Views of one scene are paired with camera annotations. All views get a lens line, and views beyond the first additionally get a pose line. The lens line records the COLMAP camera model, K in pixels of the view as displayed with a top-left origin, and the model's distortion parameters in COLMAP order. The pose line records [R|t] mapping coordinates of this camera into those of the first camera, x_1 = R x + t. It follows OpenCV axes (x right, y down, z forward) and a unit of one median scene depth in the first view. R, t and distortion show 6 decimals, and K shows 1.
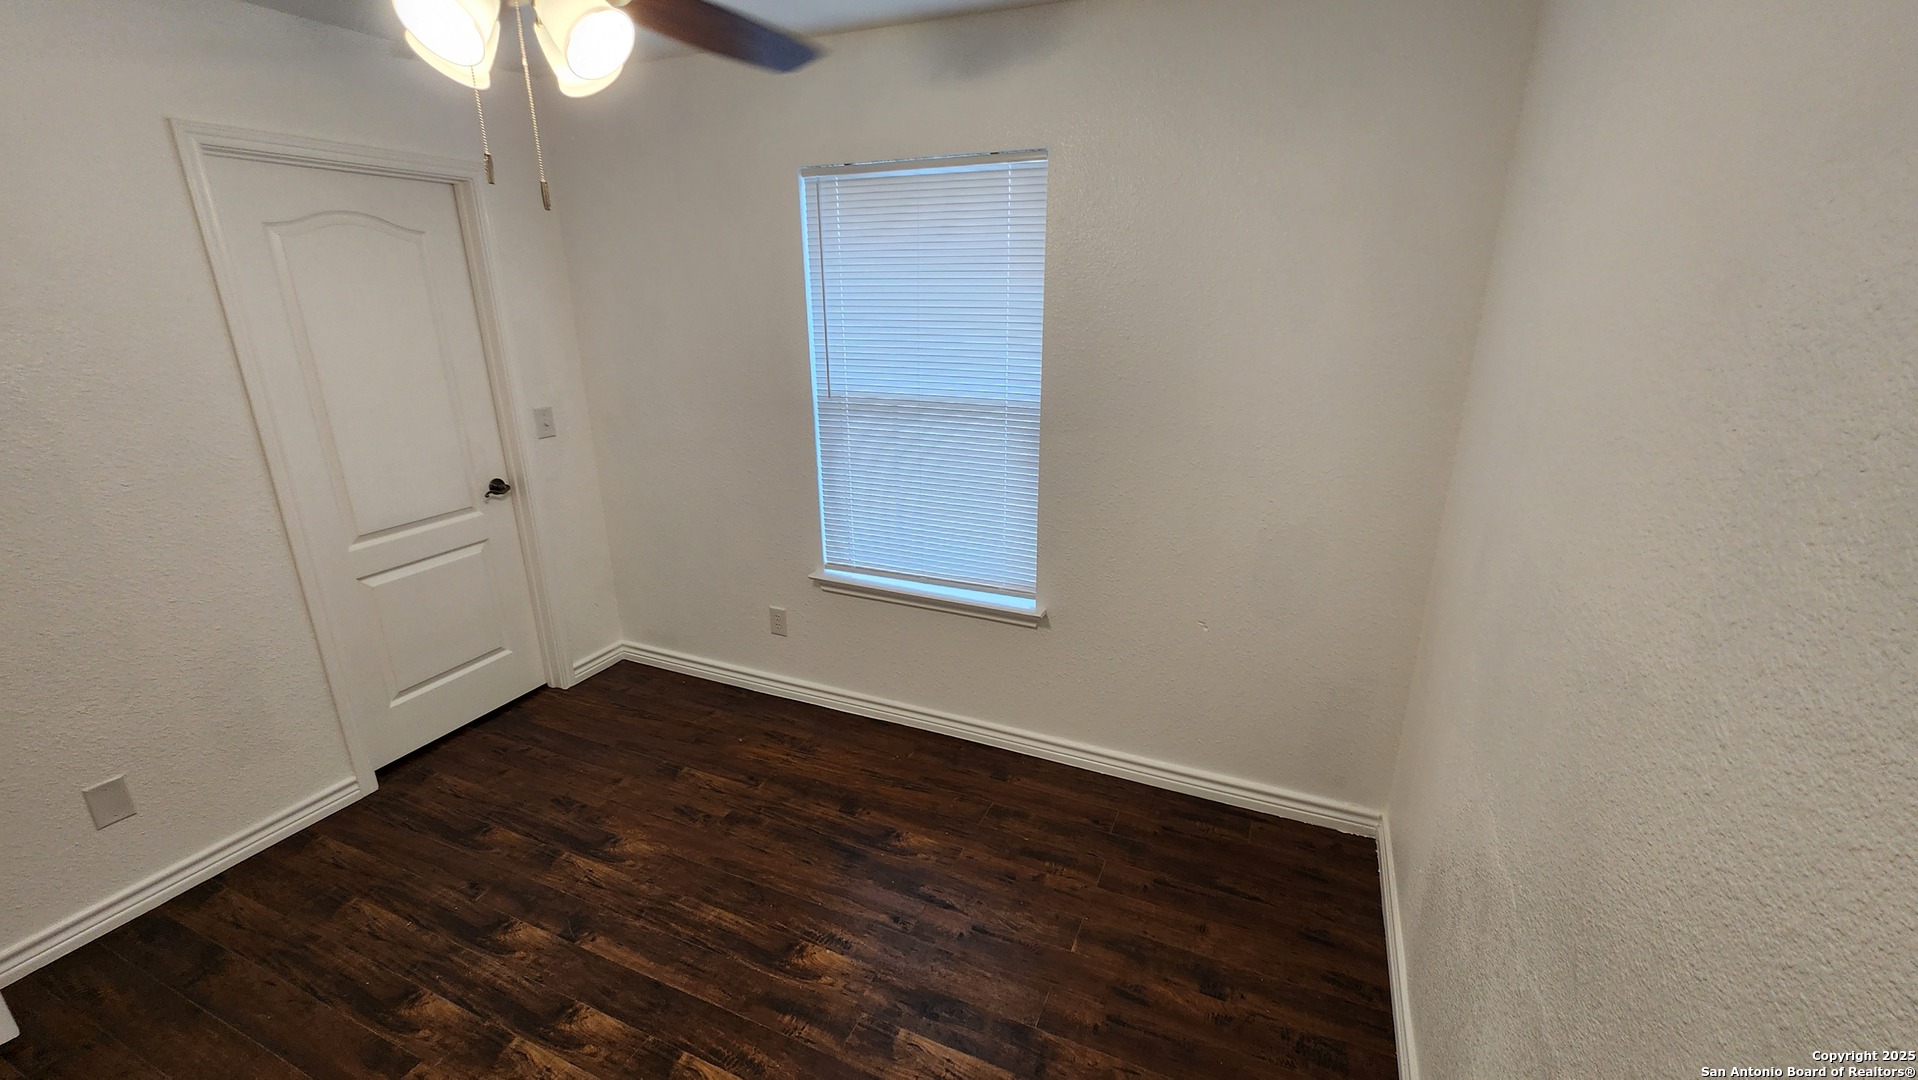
lens RADIAL K [[779.3, 0, 966.9], [0, 779.3, 541.2], [0, 0, 1]] dist [-0.002288, -0.000366]
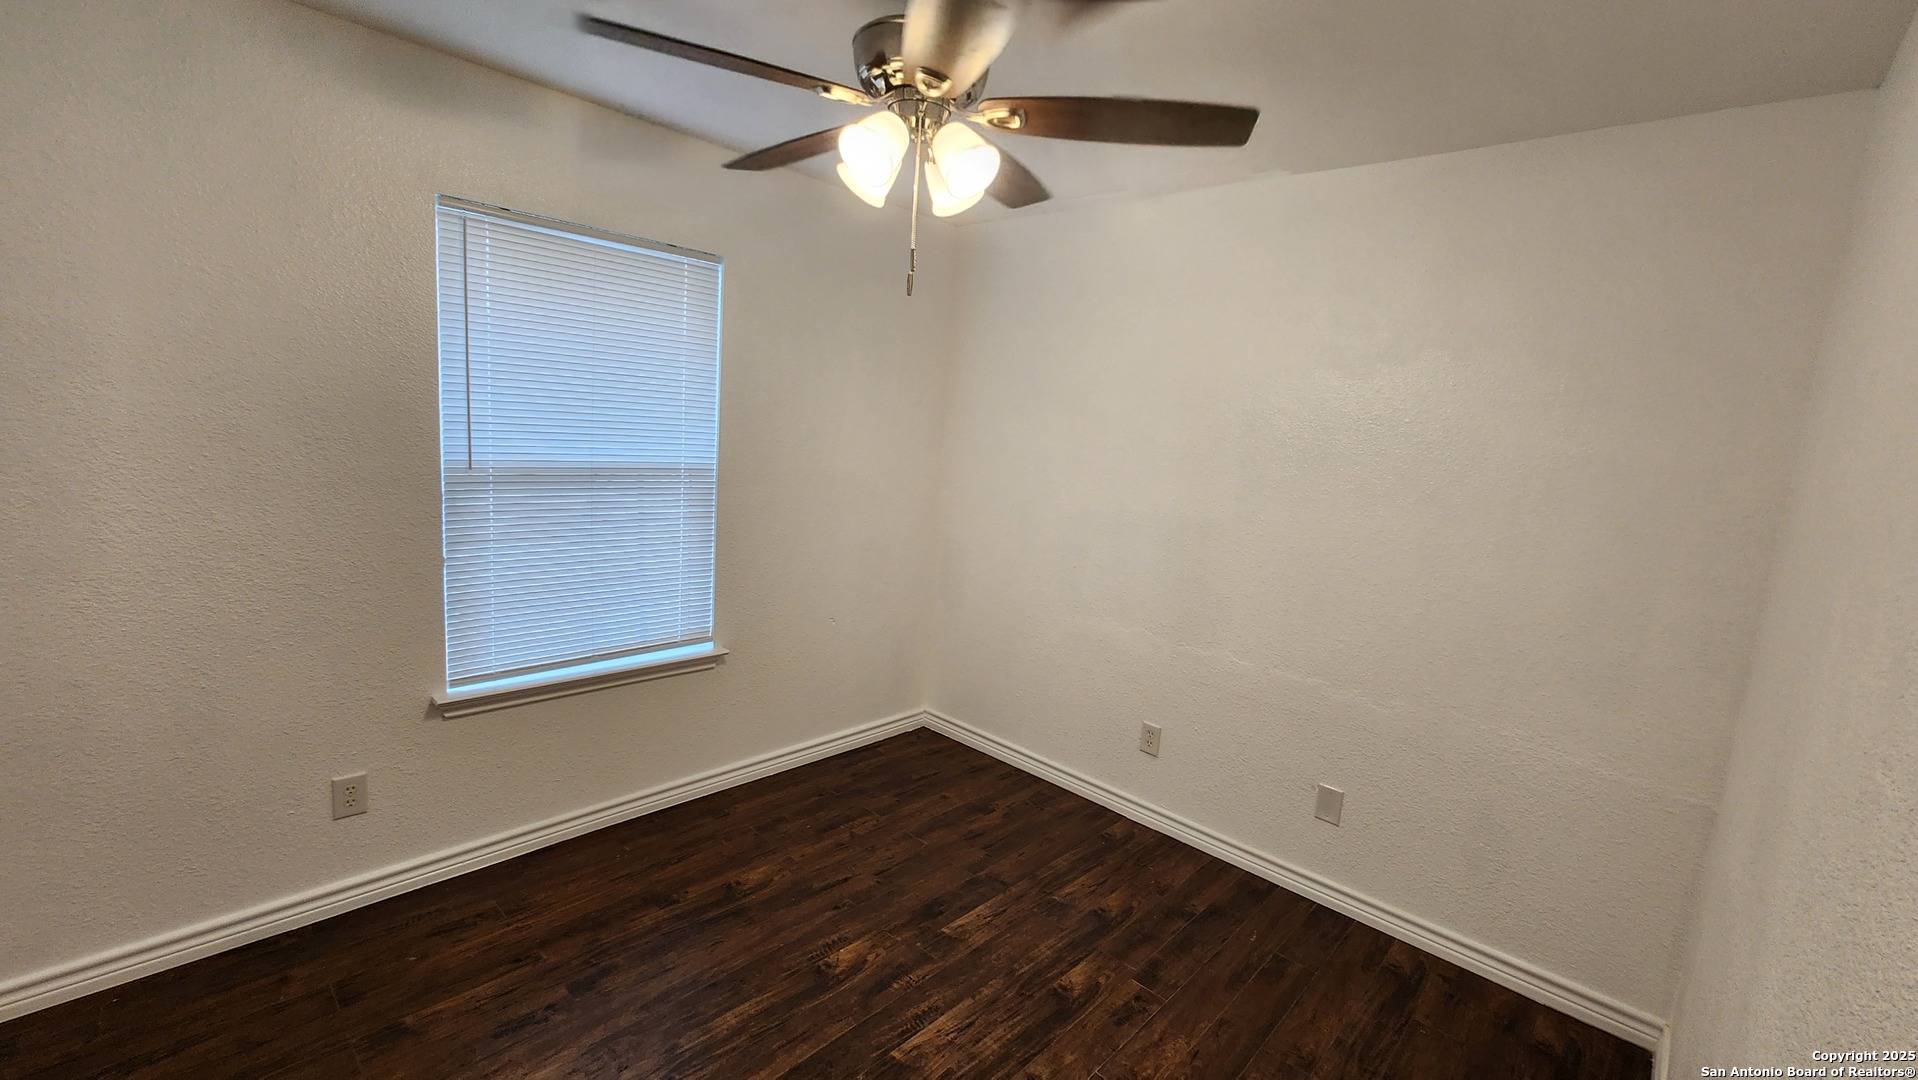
lens RADIAL K [[779.3, 0, 966.9], [0, 779.3, 541.2], [0, 0, 1]] dist [-0.002288, -0.000366]
pose [[0.336714, -0.117052, 0.934303, -0.867517], [0.218725, 0.974825, 0.043303, -0.035258], [-0.915851, 0.189775, 0.353840, 0.275305]]
